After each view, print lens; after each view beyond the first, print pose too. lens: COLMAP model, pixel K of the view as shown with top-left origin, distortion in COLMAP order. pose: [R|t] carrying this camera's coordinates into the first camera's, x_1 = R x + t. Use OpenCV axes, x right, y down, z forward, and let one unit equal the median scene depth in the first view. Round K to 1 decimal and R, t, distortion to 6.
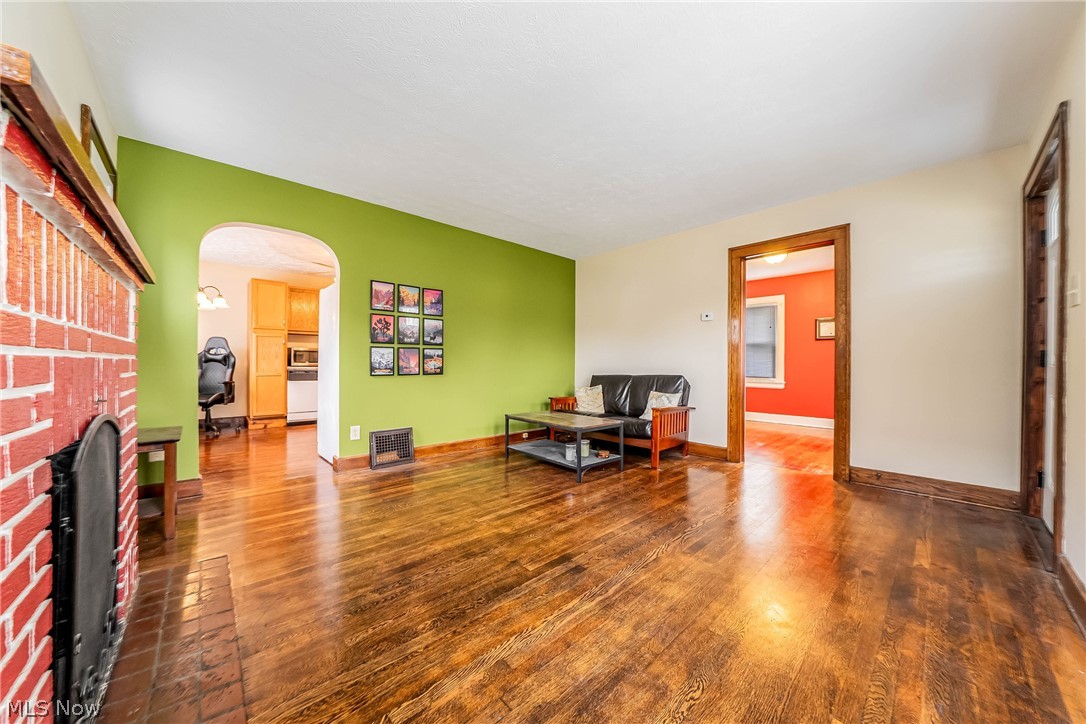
lens RADIAL K [[377.6, 0, 546.5], [0, 377.6, 361.5], [0, 0, 1]] dist [-0.012370, -0.000002]
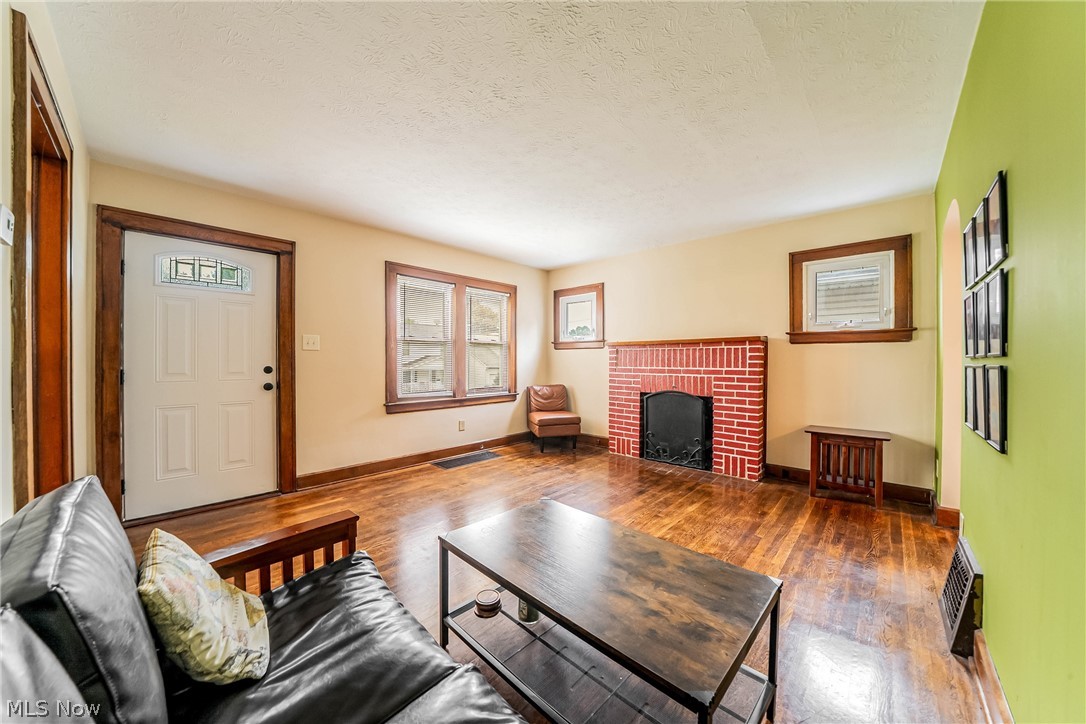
lens RADIAL K [[377.6, 0, 546.5], [0, 377.6, 361.5], [0, 0, 1]] dist [-0.012370, -0.000002]
pose [[-0.997830, -0.003352, -0.065761, 0.145552], [-0.003158, 0.999990, -0.003052, -0.050576], [0.065771, -0.002837, -0.997831, 2.016355]]
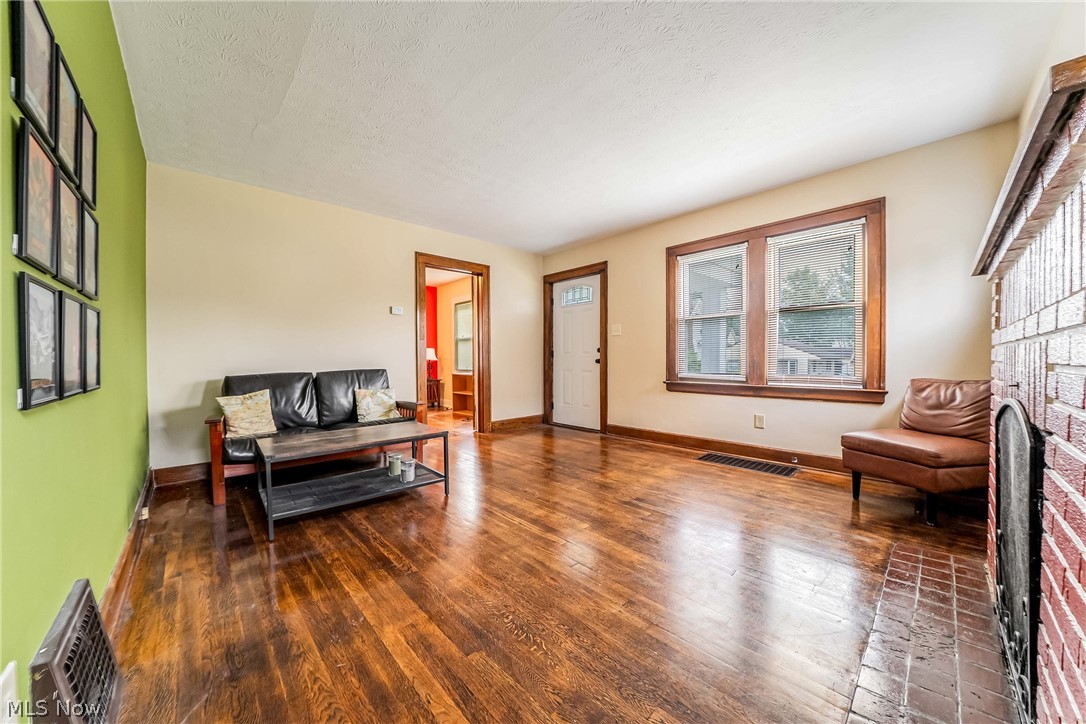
lens RADIAL K [[375.9, 0, 541.5], [0, 375.9, 365.3], [0, 0, 1]] dist [-0.016748, 0.000050]
pose [[-0.000061, -0.018590, 0.999827, -0.945465], [0.001328, 0.999826, 0.018590, 0.017581], [-0.999999, 0.001329, -0.000036, 0.990886]]
